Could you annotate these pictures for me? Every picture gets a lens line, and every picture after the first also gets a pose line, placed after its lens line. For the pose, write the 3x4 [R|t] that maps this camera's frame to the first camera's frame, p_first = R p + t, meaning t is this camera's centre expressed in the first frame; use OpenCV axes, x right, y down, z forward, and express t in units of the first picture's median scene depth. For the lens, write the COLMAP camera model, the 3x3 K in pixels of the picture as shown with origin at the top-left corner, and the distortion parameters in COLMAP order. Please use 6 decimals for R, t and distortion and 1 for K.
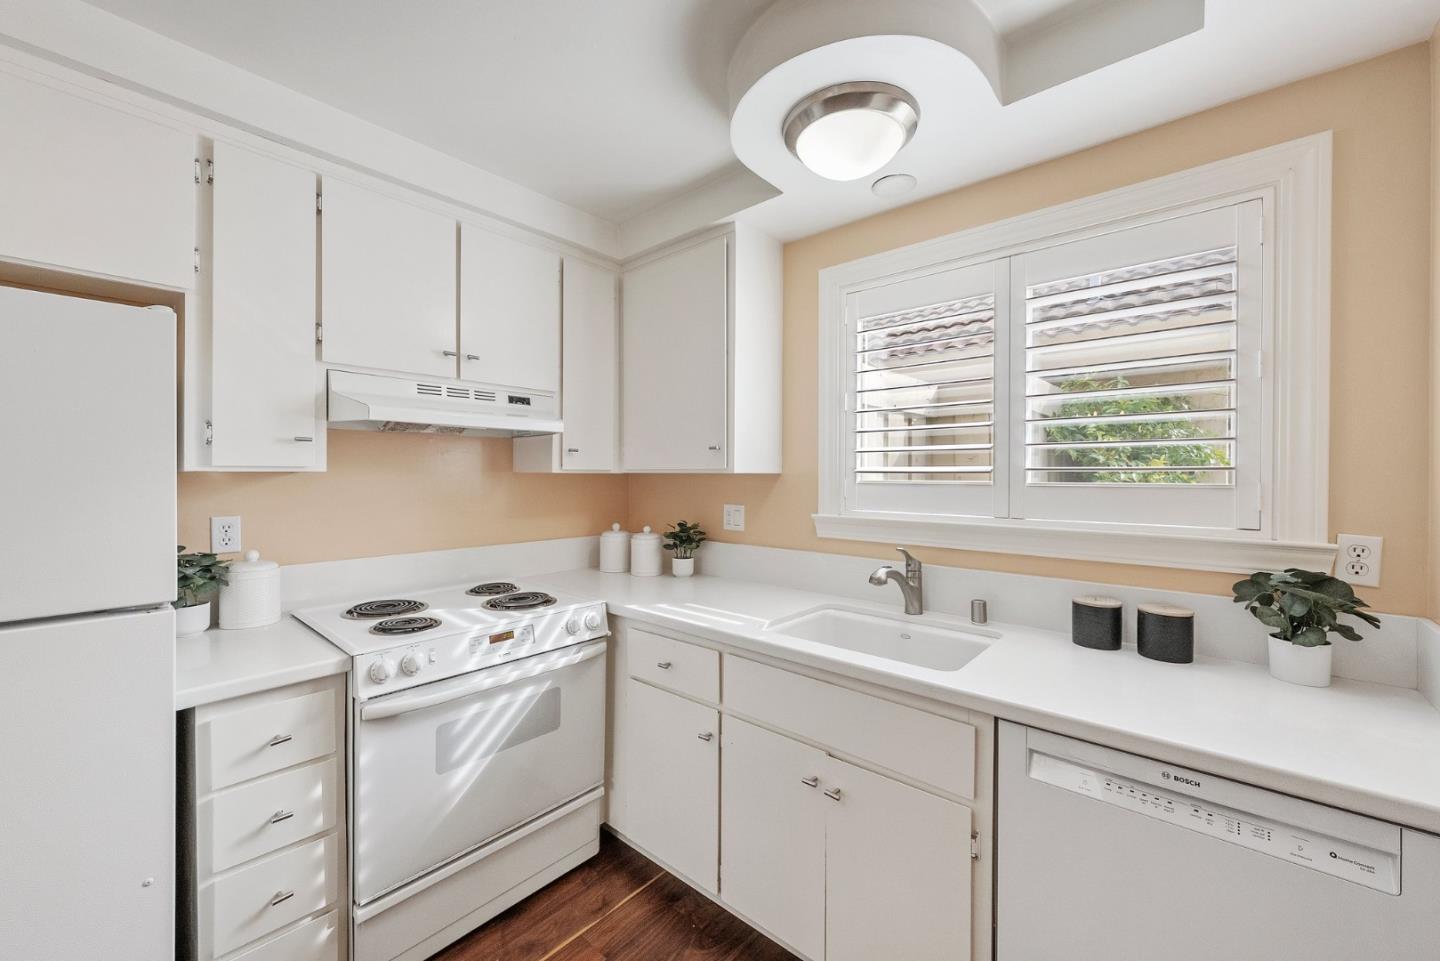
lens RADIAL K [[567.6, 0, 728.3], [0, 567.6, 478.6], [0, 0, 1]] dist [0.004838, 0.000525]
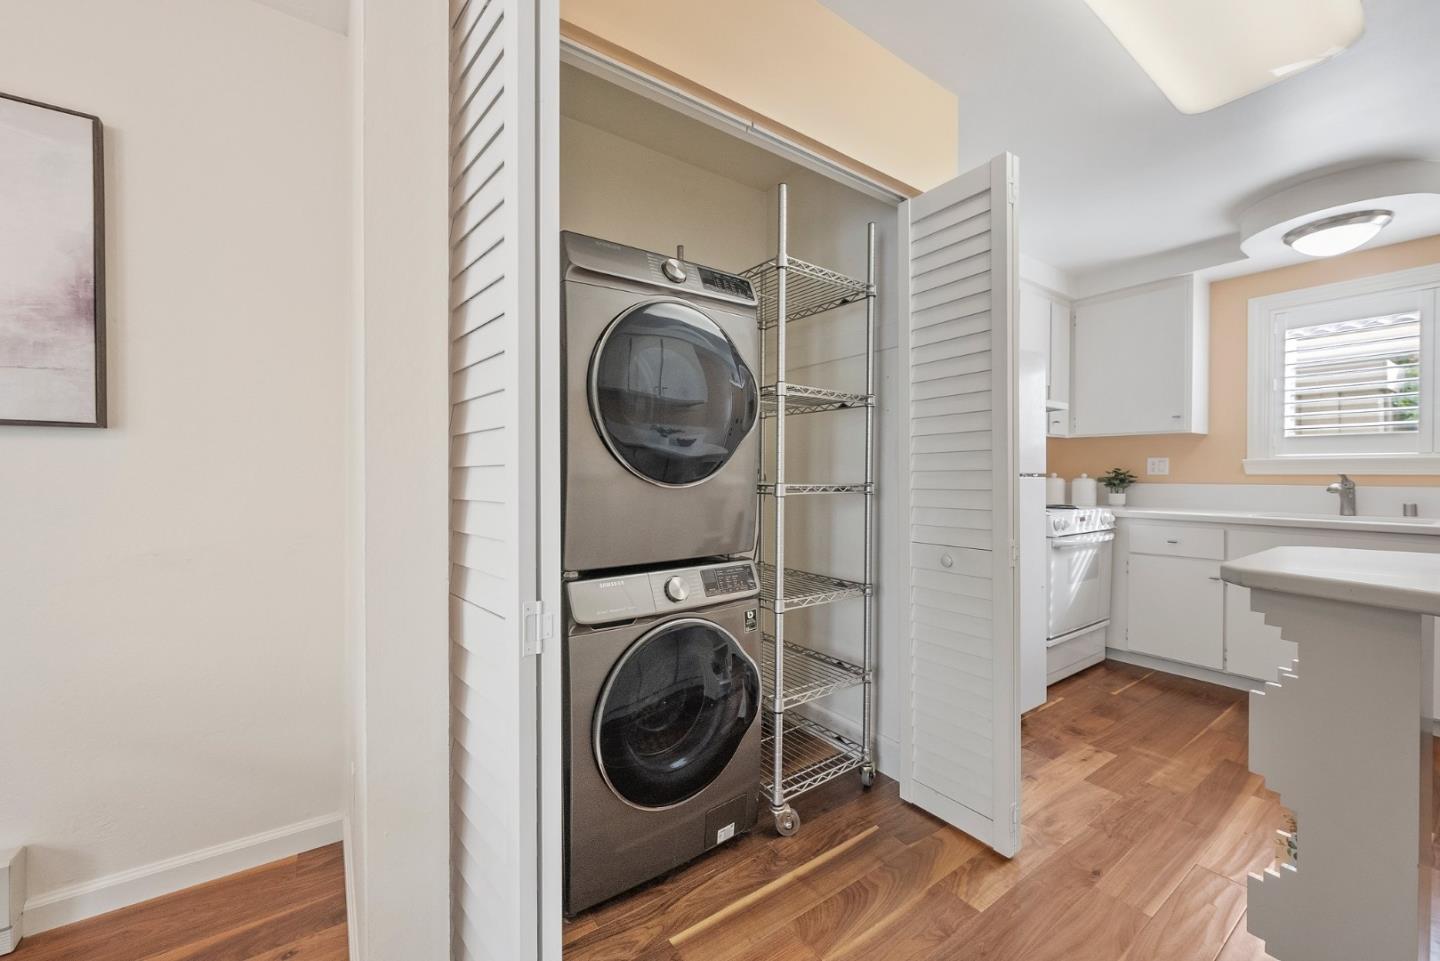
lens RADIAL K [[567.6, 0, 718.1], [0, 567.6, 479.2], [0, 0, 1]] dist [0.004838, 0.000525]
pose [[0.974110, 0.001434, -0.226069, -1.053944], [-0.001246, 0.999999, 0.000975, 0.139882], [0.226070, -0.000668, 0.974111, -0.978685]]
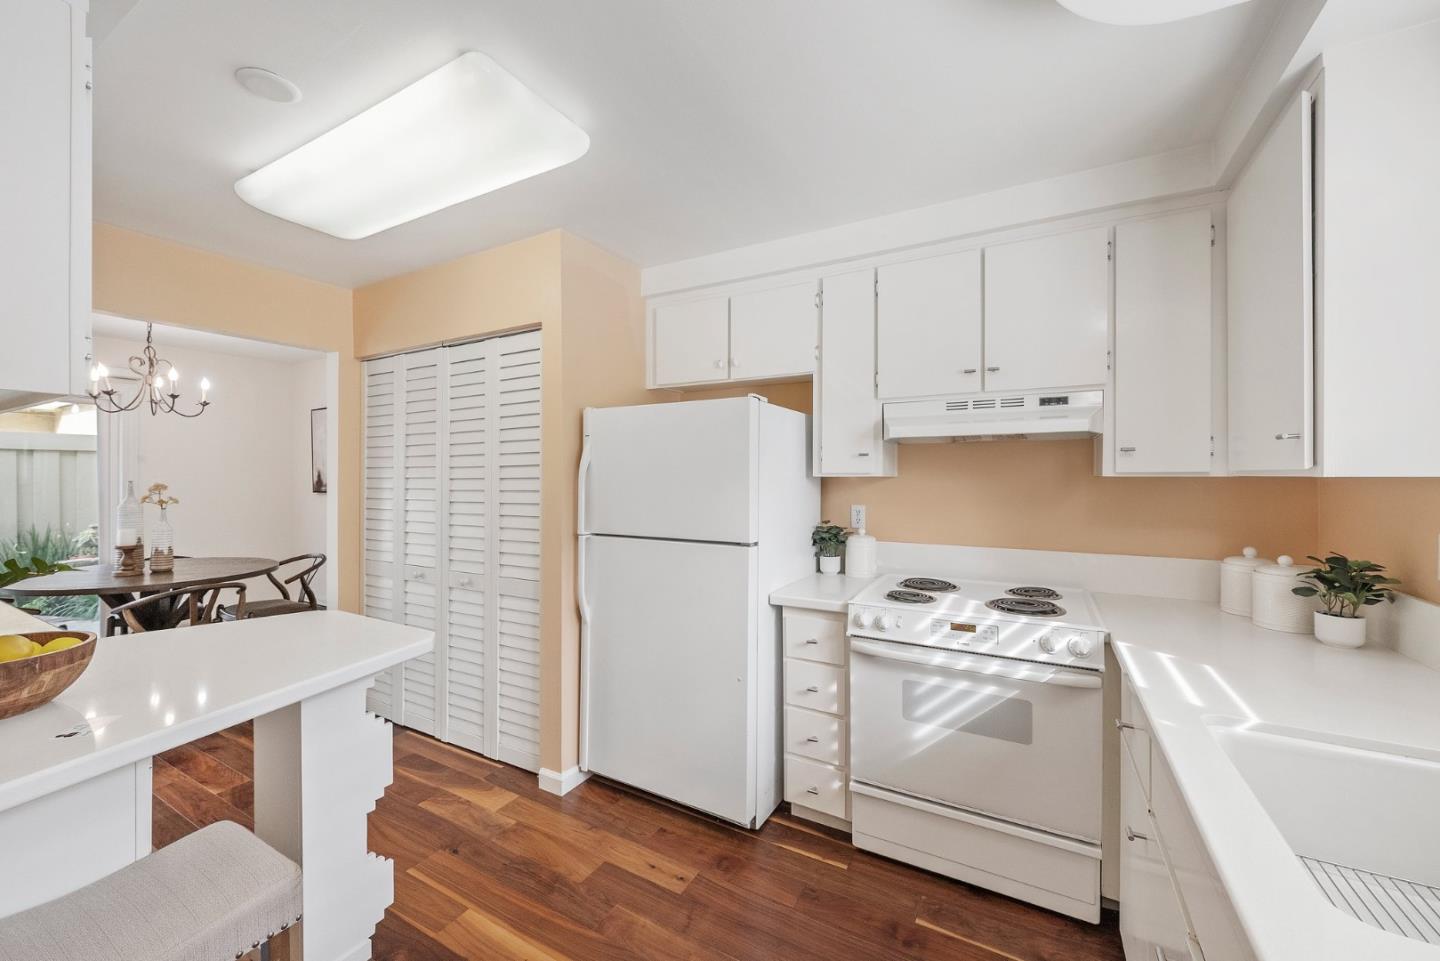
lens RADIAL K [[567.6, 0, 718.3], [0, 567.6, 482.0], [0, 0, 1]] dist [0.004838, 0.000525]
pose [[0.195484, 0.004785, -0.980695, 0.538100], [-0.008320, 0.999960, 0.003221, 0.000393], [0.980672, 0.007530, 0.195516, 0.302572]]
